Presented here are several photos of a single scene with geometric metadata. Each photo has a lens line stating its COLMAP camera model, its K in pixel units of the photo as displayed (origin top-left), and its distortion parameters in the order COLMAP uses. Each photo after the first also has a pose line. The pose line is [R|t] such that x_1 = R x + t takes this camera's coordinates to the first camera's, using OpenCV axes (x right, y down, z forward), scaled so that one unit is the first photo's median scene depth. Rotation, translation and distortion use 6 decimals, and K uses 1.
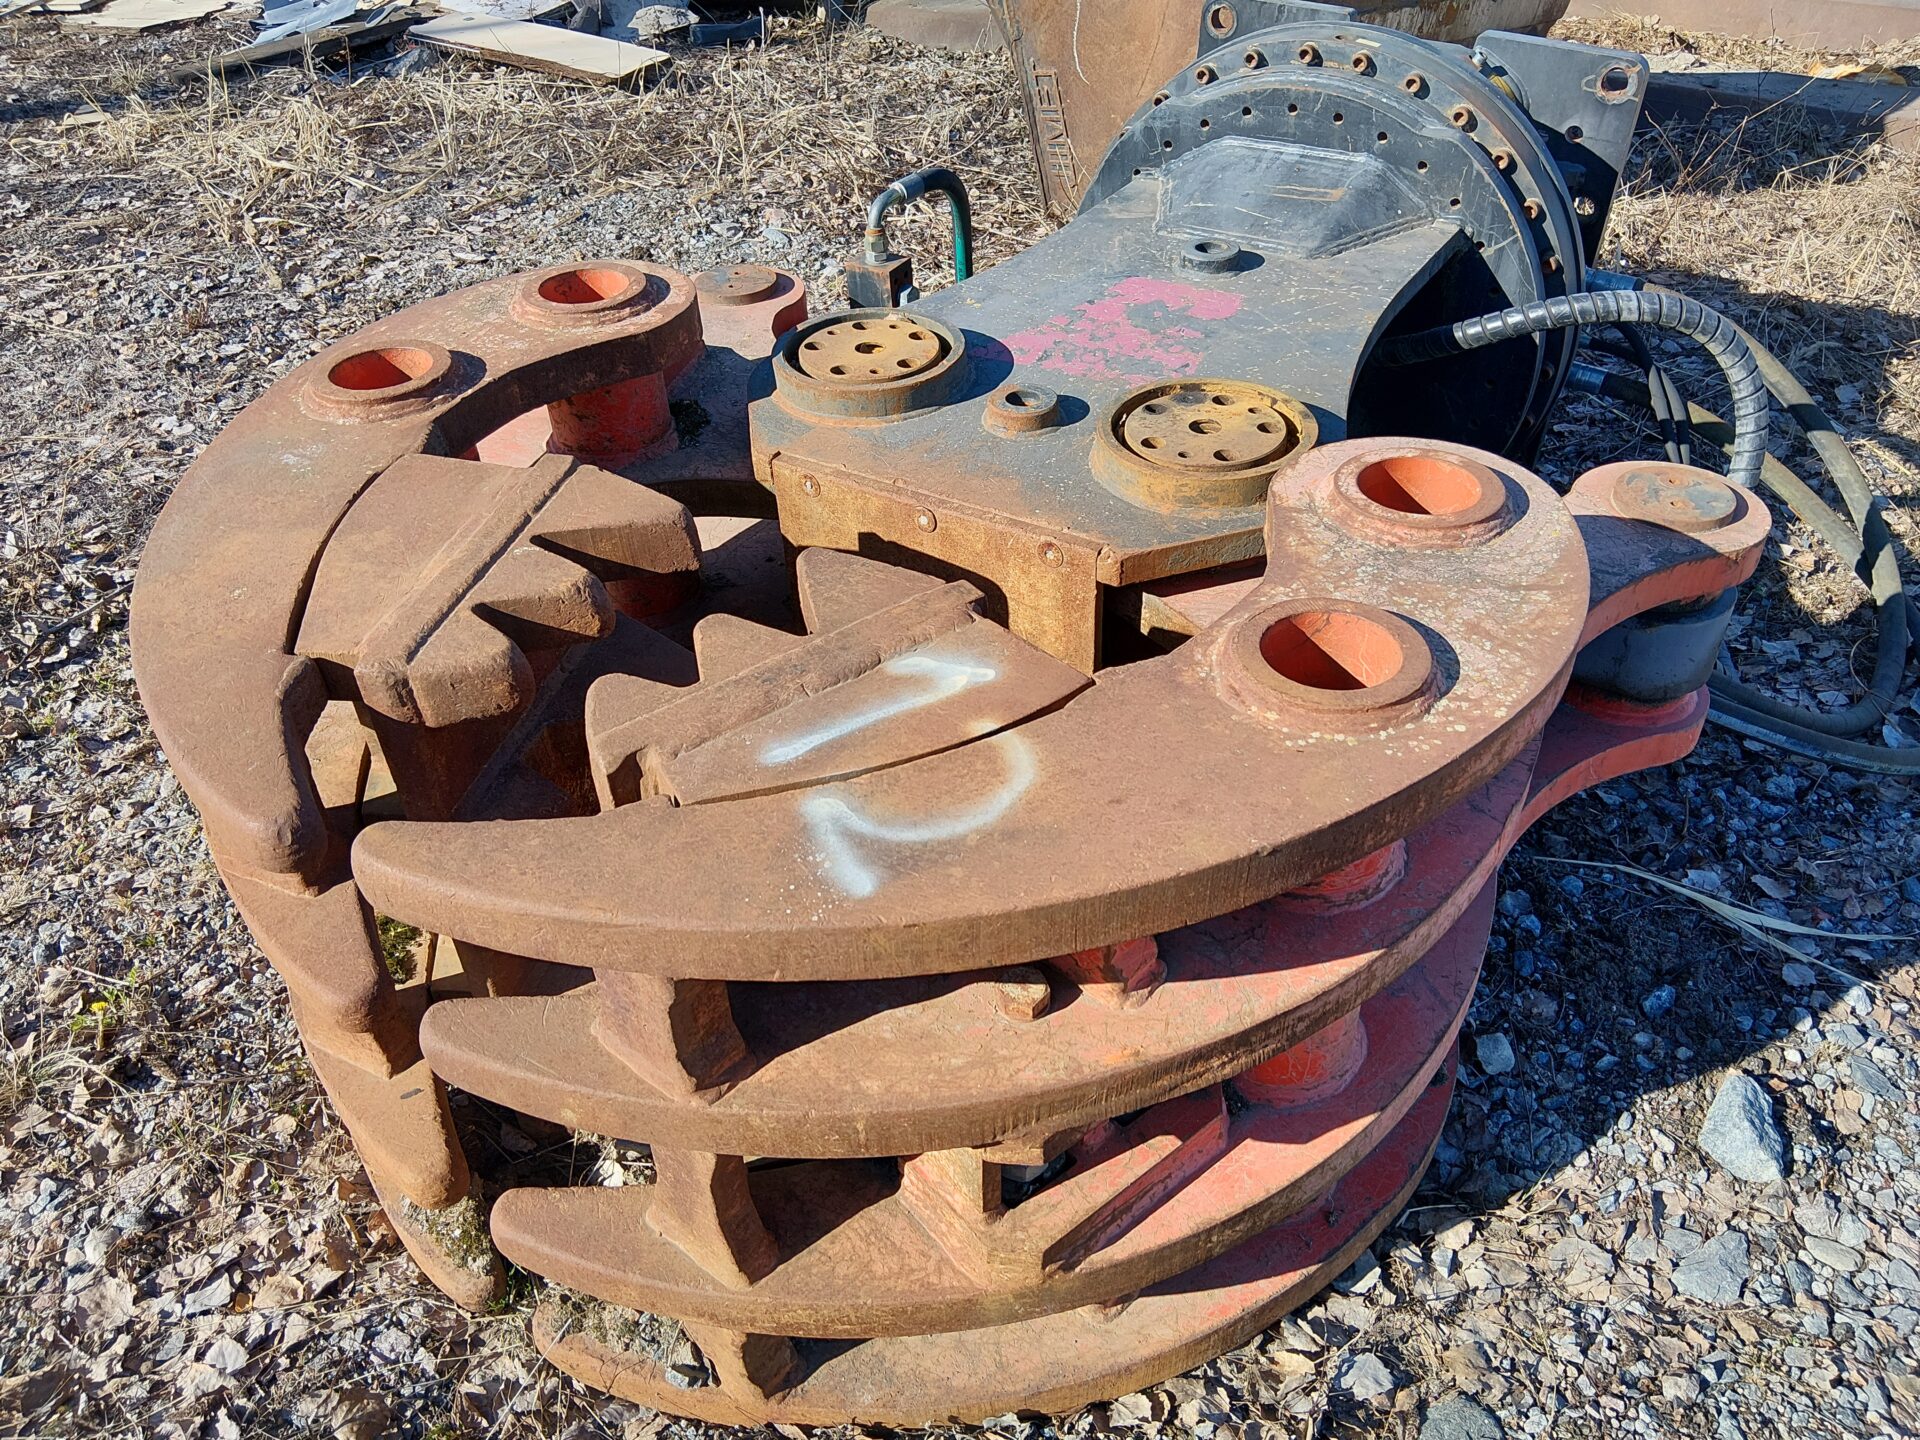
lens RADIAL K [[1426.4, 0, 967.5], [0, 1426.4, 716.5], [0, 0, 1]] dist [0.021992, -0.052523]
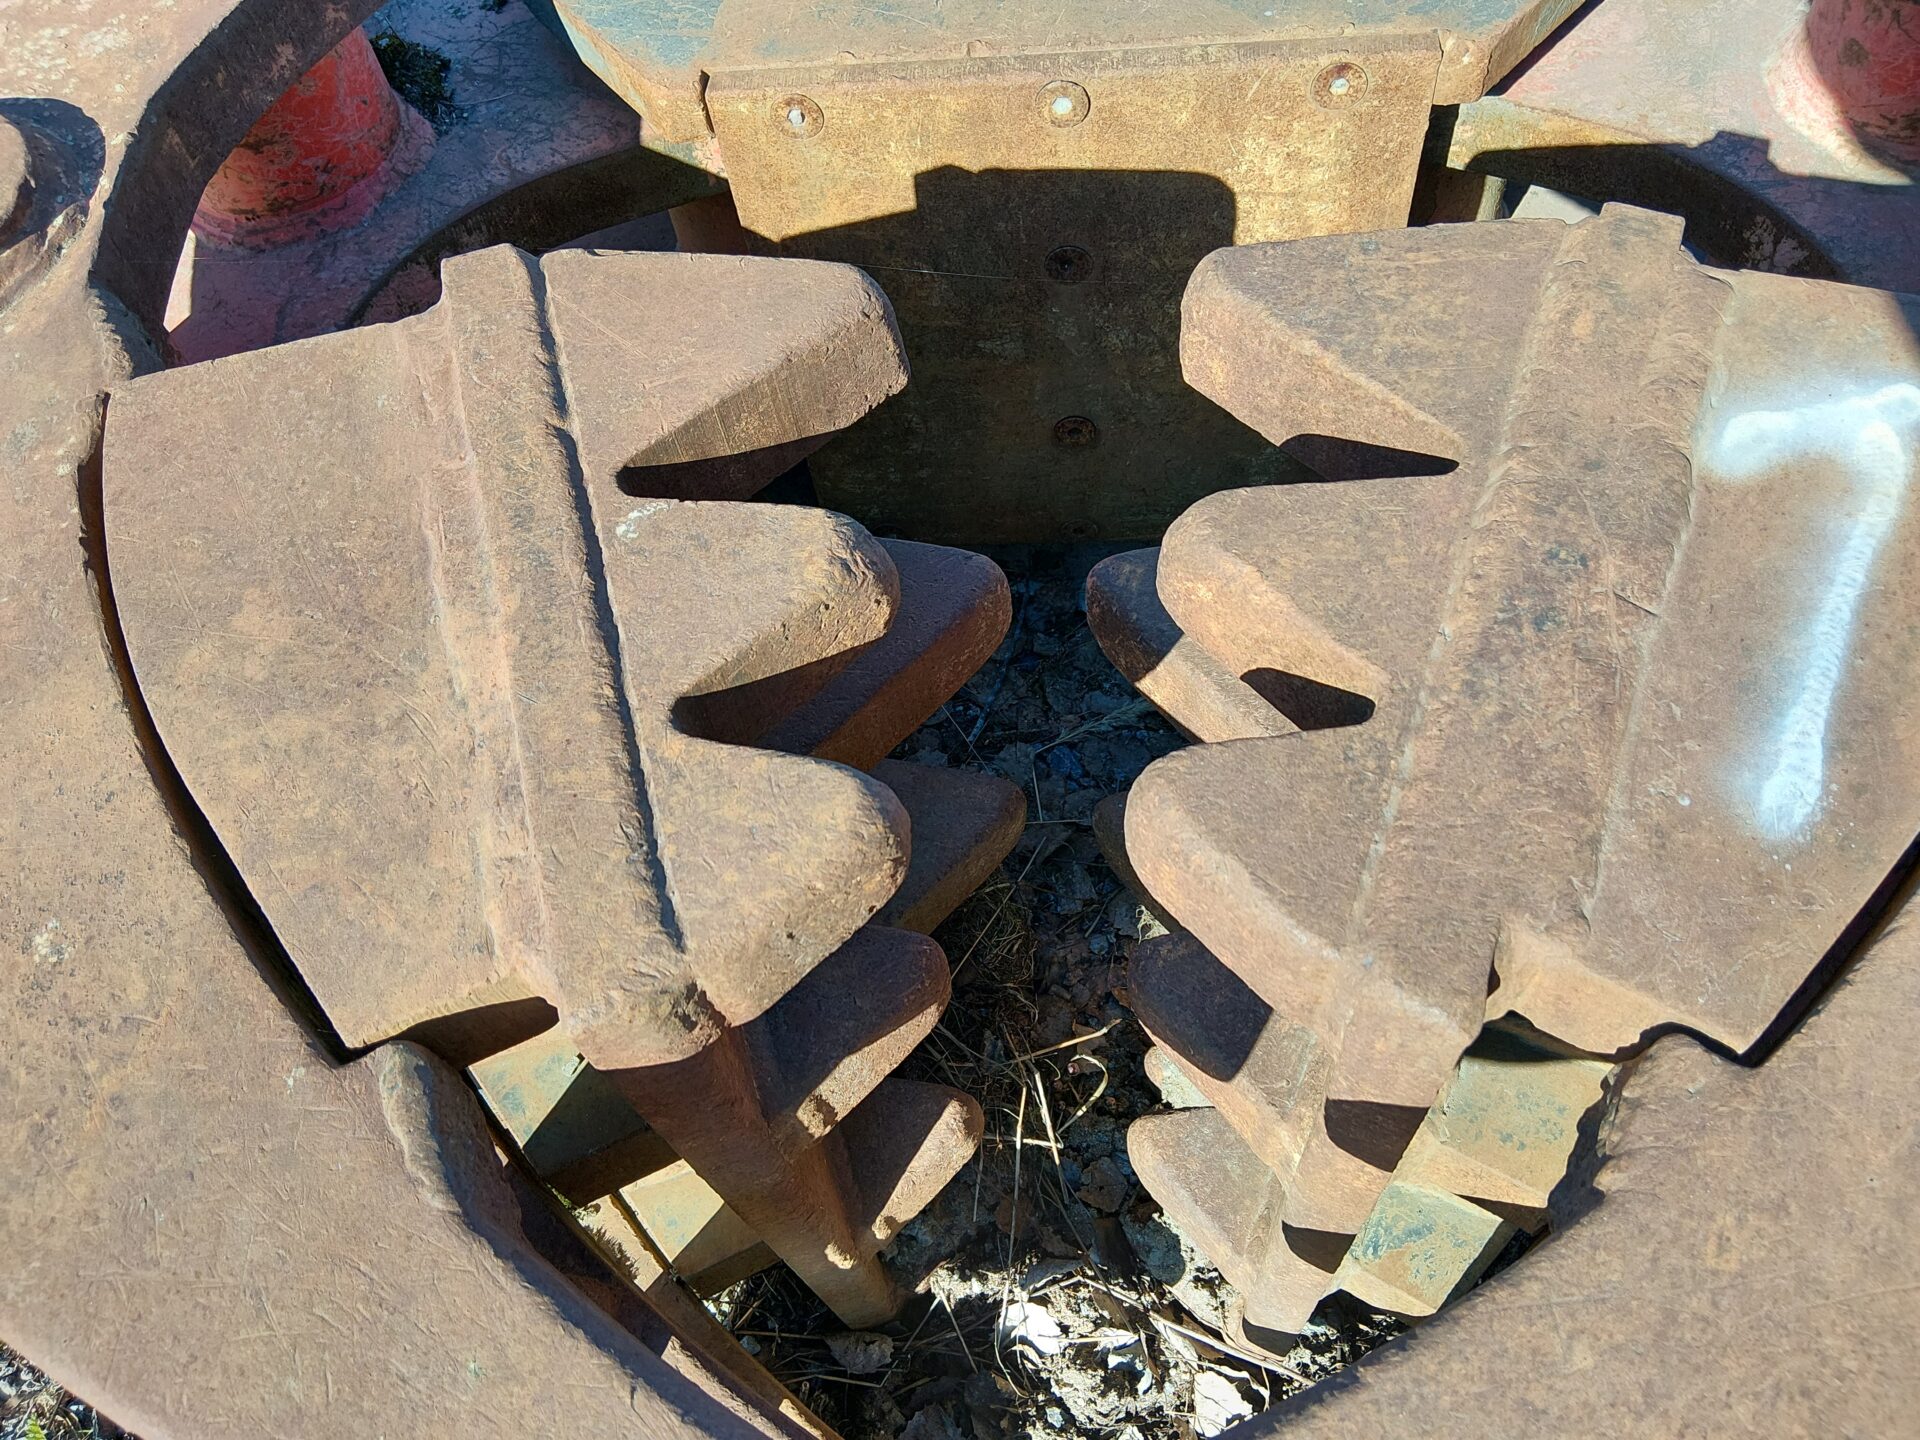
lens RADIAL K [[1426.4, 0, 951.6], [0, 1426.4, 729.4], [0, 0, 1]] dist [0.021992, -0.052523]
pose [[0.876755, -0.442555, 0.188271, -0.319858], [0.352480, 0.857621, 0.374491, -0.179482], [-0.327198, -0.261975, 0.907915, 0.546663]]
